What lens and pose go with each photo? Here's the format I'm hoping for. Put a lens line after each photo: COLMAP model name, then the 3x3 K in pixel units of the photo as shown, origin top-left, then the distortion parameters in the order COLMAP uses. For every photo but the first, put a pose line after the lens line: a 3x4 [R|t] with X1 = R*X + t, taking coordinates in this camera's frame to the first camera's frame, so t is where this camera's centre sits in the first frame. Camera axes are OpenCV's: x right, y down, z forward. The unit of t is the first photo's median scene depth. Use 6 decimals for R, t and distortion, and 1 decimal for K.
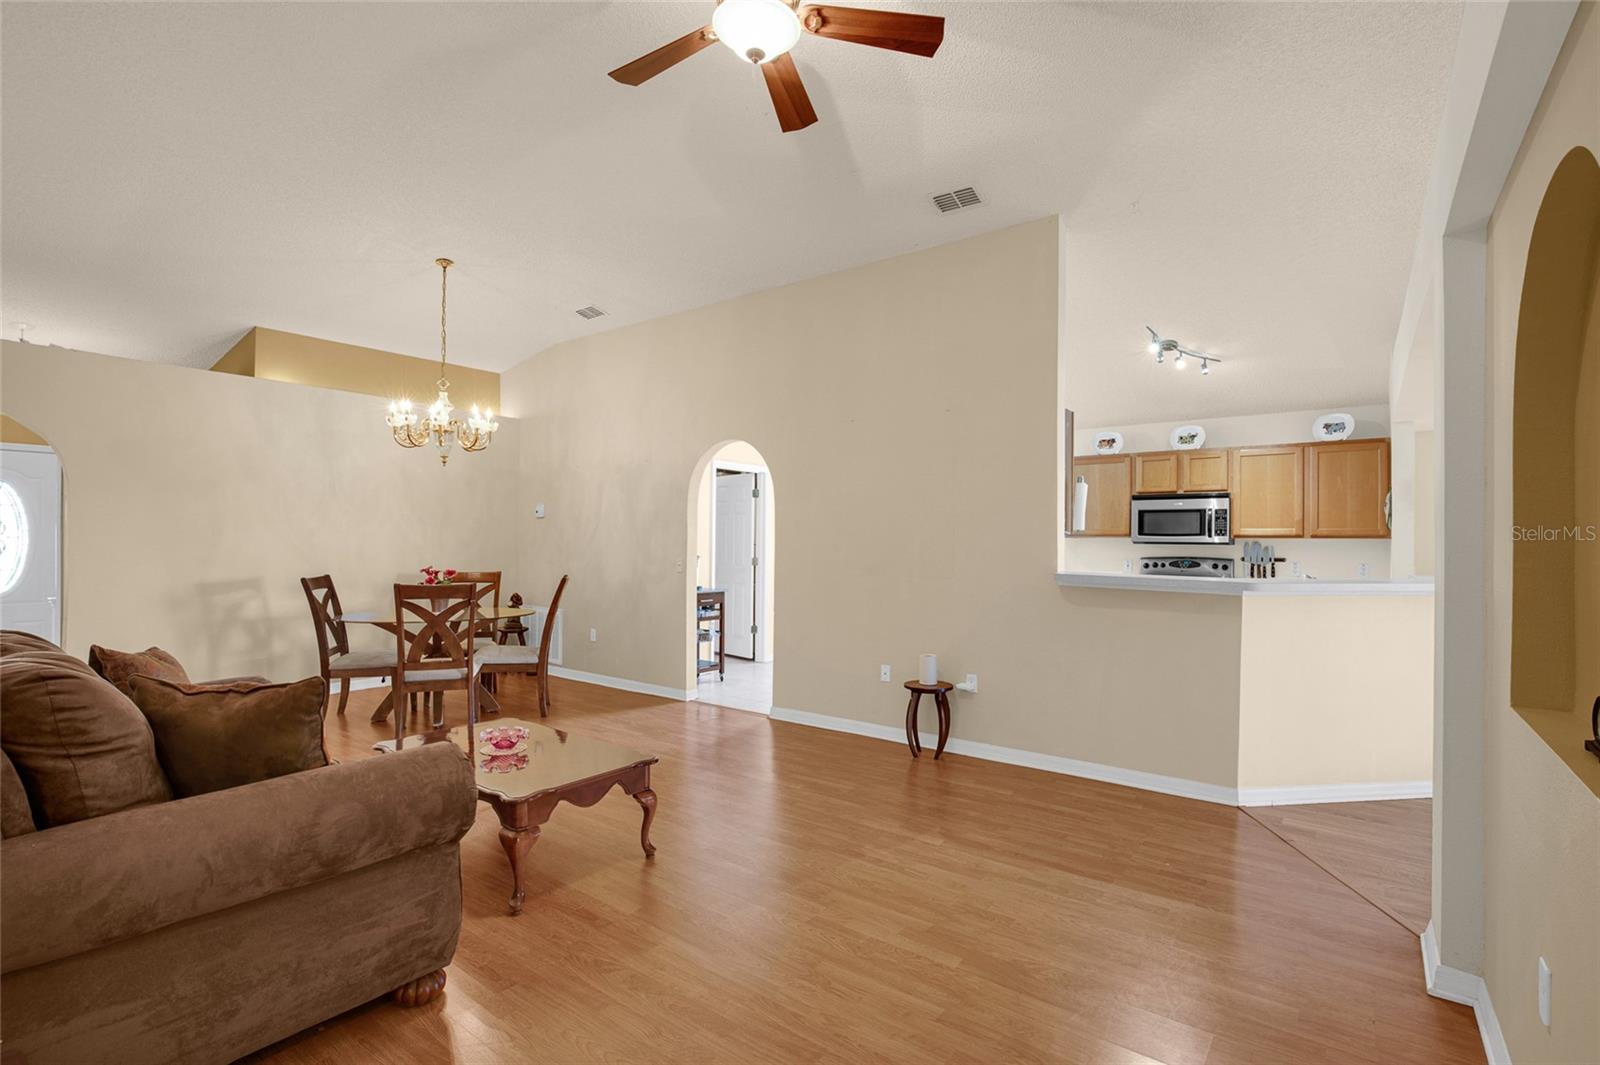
lens RADIAL K [[742.0, 0, 807.4], [0, 742.0, 536.2], [0, 0, 1]] dist [-0.007437, 0.000450]
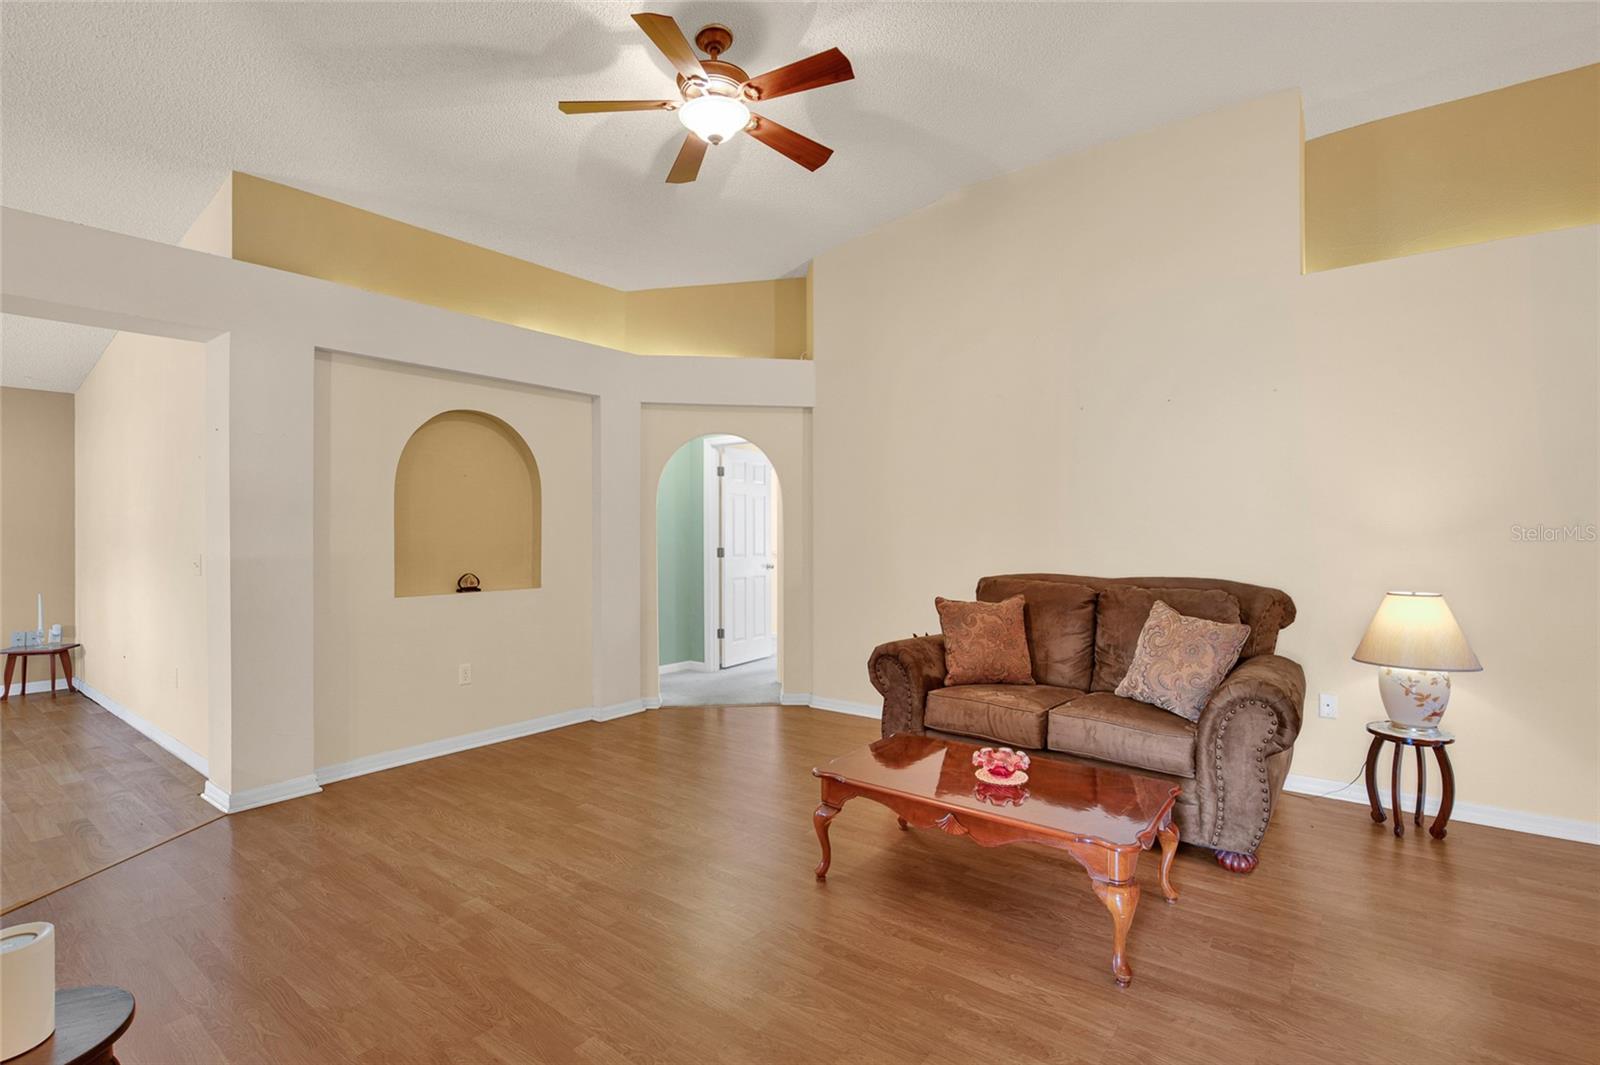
lens RADIAL K [[742.0, 0, 803.6], [0, 742.0, 530.0], [0, 0, 1]] dist [-0.007437, 0.000450]
pose [[-0.999921, -0.010519, 0.006811, -0.192186], [-0.010527, 0.999944, -0.001269, 0.006880], [-0.006797, -0.001340, -0.999976, 1.882425]]
